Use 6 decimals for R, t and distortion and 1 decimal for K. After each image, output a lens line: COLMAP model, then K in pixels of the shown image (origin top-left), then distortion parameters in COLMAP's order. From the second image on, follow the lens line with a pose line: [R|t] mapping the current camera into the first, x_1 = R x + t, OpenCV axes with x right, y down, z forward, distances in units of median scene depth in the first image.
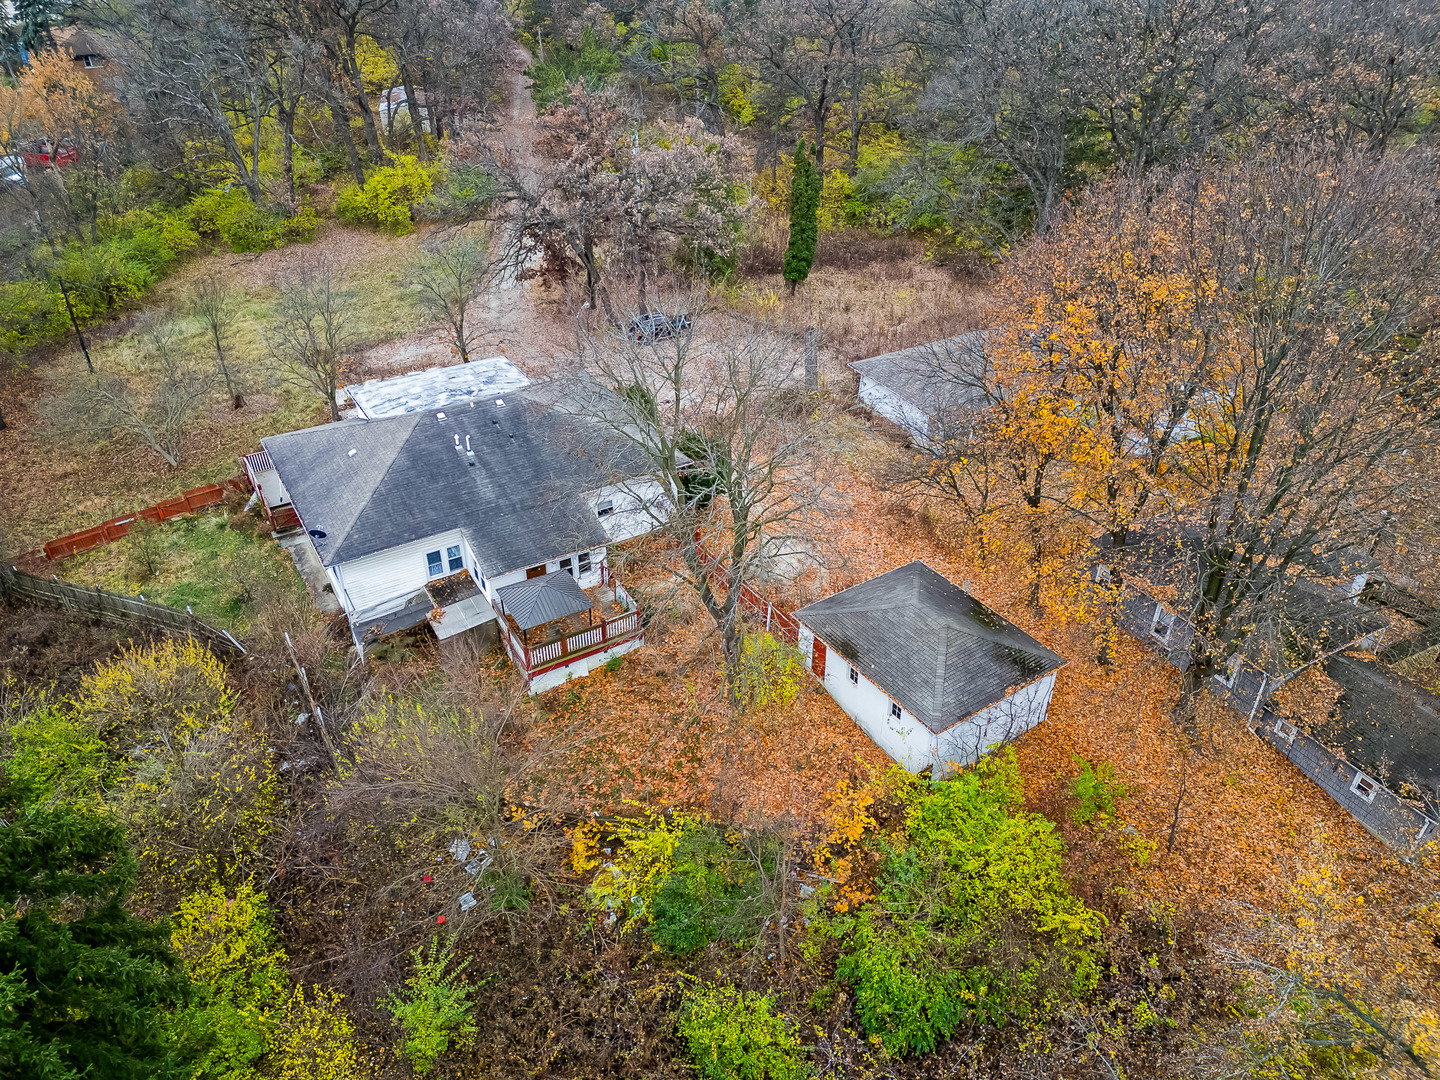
lens RADIAL K [[997.2, 0, 719.3], [0, 997.2, 539.7], [0, 0, 1]] dist [0.040713, -0.013136]
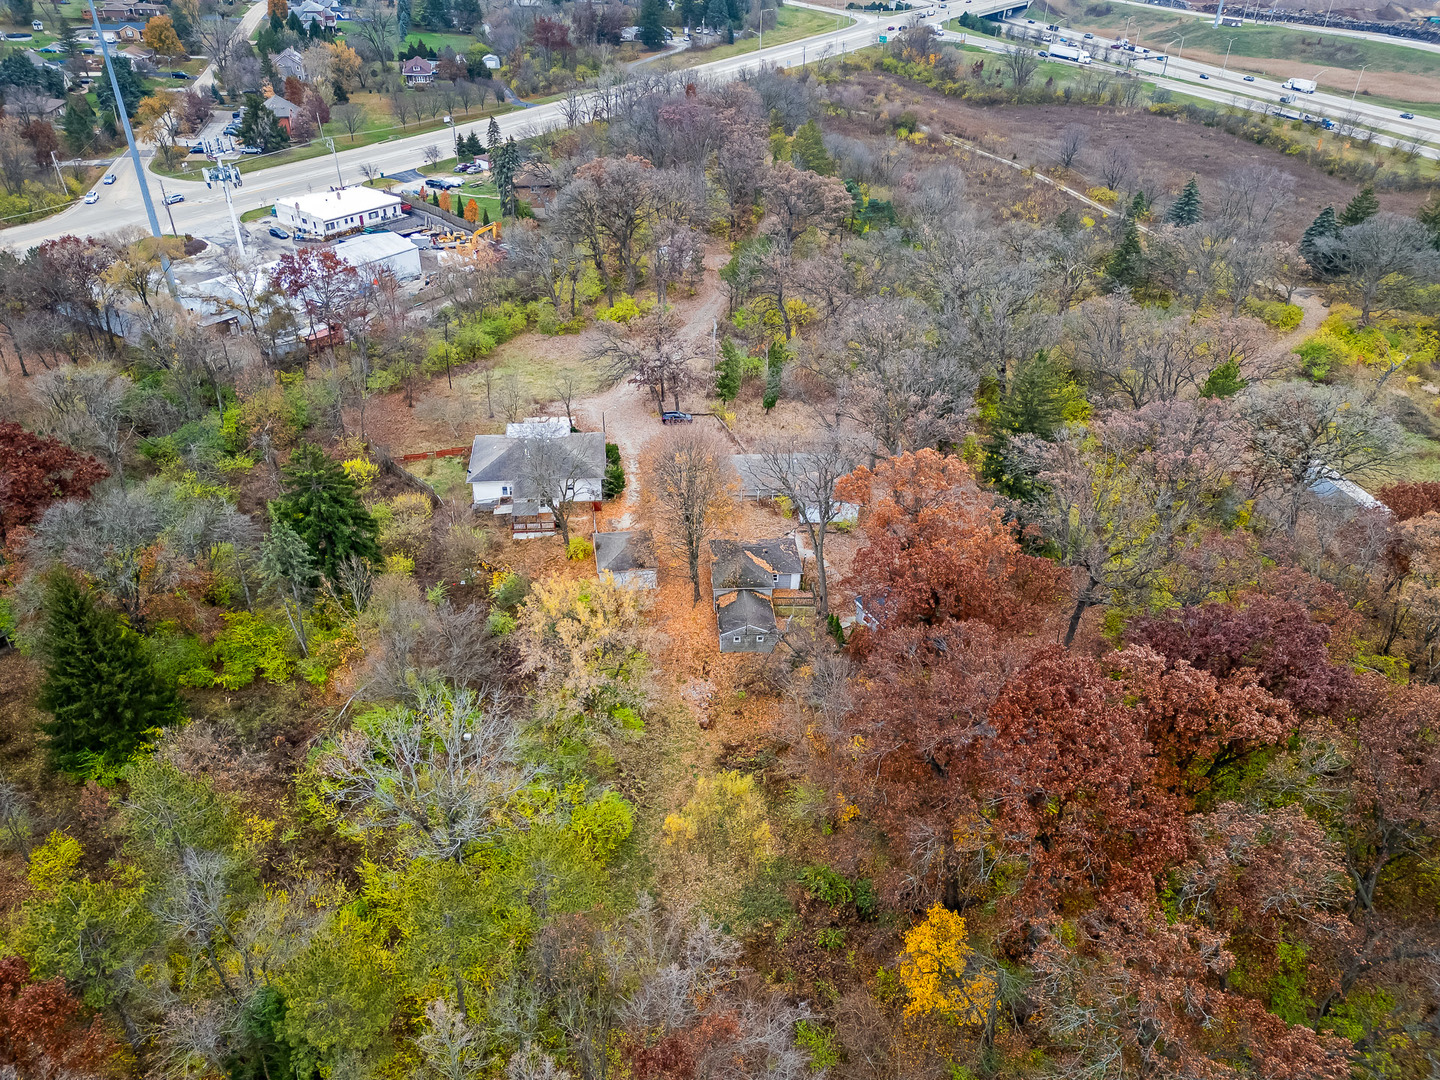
lens RADIAL K [[997.2, 0, 720.5], [0, 997.2, 540.4], [0, 0, 1]] dist [0.040713, -0.013136]
pose [[0.908564, 0.250632, -0.334209, 1.162109], [-0.259164, 0.965634, 0.019602, -0.050645], [0.327636, 0.068805, 0.942295, -1.364613]]
